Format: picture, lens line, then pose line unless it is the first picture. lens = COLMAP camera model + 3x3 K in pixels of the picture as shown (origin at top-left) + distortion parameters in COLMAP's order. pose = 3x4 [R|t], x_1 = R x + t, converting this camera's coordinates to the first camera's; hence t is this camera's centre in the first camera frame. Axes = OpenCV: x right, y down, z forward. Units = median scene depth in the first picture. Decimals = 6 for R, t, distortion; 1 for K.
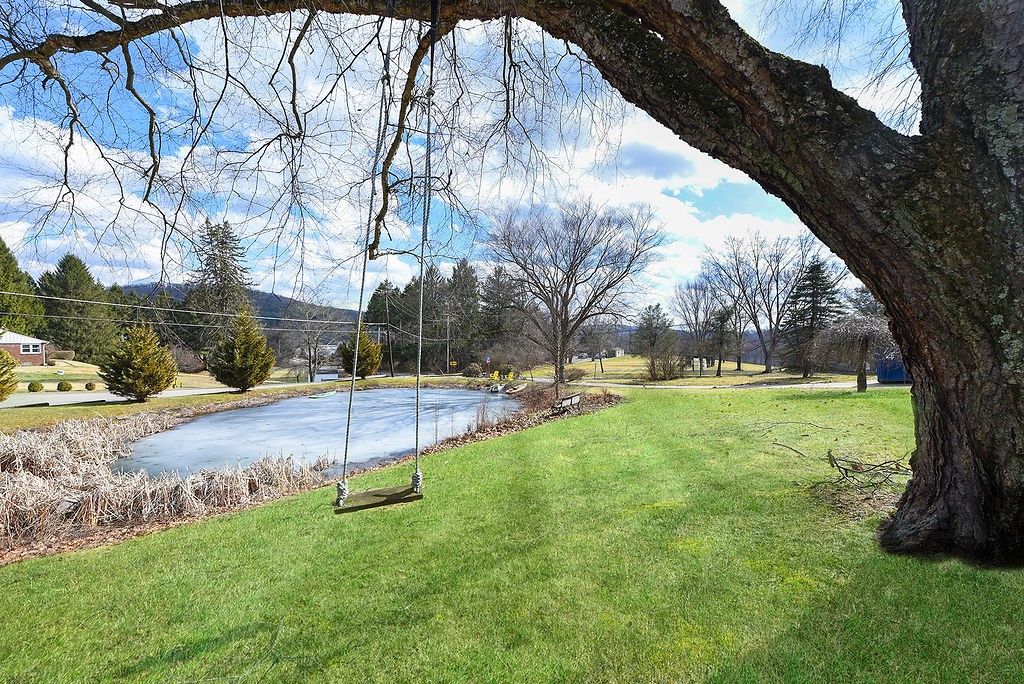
lens RADIAL K [[417.0, 0, 511.8], [0, 417.0, 341.5], [0, 0, 1]] dist [-0.001383, -0.000359]
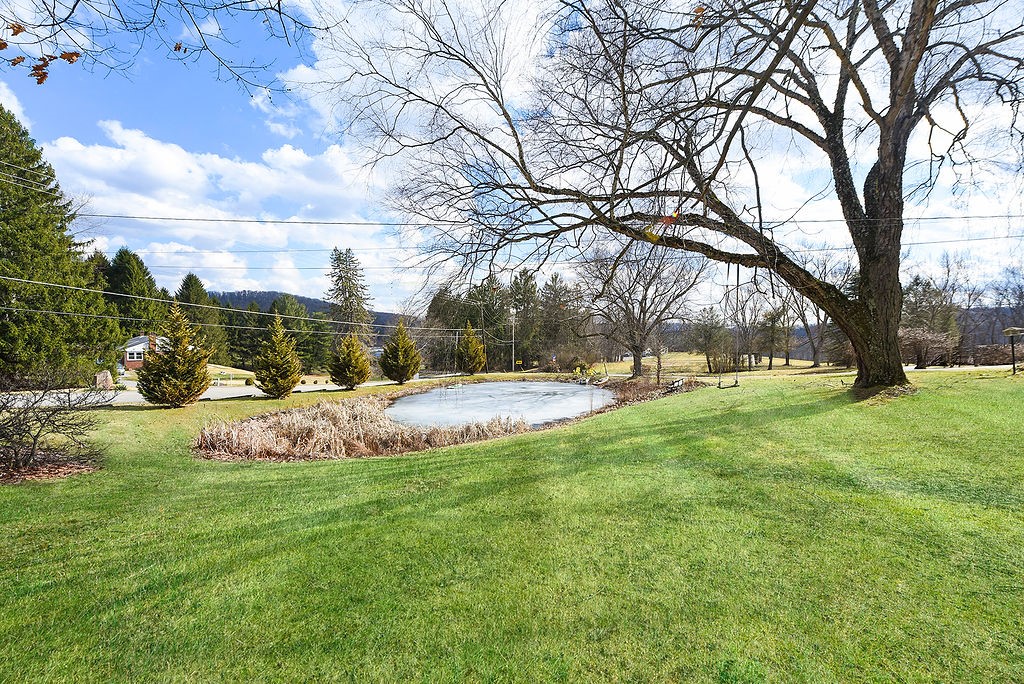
lens RADIAL K [[417.0, 0, 512.1], [0, 417.0, 344.8], [0, 0, 1]] dist [-0.001383, -0.000359]
pose [[0.996761, -0.016803, -0.078649, -0.098102], [0.017382, 0.999827, 0.006684, -0.003891], [0.078523, -0.008030, 0.996880, -0.157989]]
